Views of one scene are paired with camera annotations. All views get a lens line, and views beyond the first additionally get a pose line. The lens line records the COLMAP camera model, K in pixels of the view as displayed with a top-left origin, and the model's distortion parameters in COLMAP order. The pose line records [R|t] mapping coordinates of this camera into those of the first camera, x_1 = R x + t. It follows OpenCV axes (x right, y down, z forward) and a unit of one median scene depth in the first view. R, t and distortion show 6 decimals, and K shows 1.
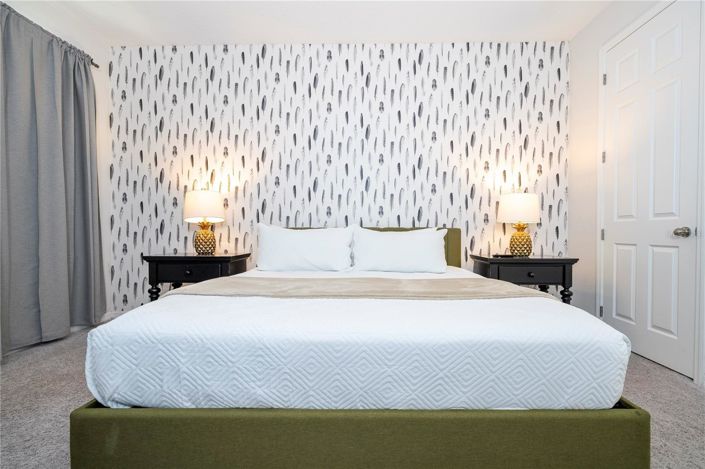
lens RADIAL K [[320.1, 0, 354.2], [0, 320.1, 237.1], [0, 0, 1]] dist [-0.004537, 0.000979]
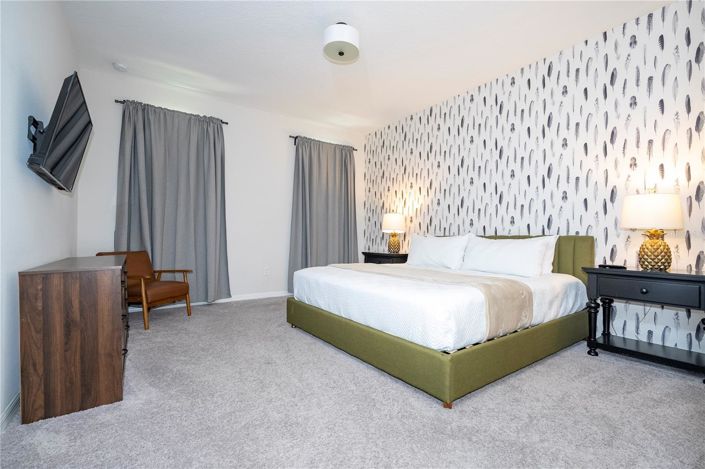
lens RADIAL K [[320.1, 0, 348.8], [0, 320.1, 237.4], [0, 0, 1]] dist [-0.004537, 0.000979]
pose [[0.581074, -0.001037, -0.813850, 0.659354], [-0.018090, 0.999736, -0.014190, 0.002449], [0.813650, 0.022968, 0.580902, -0.107731]]
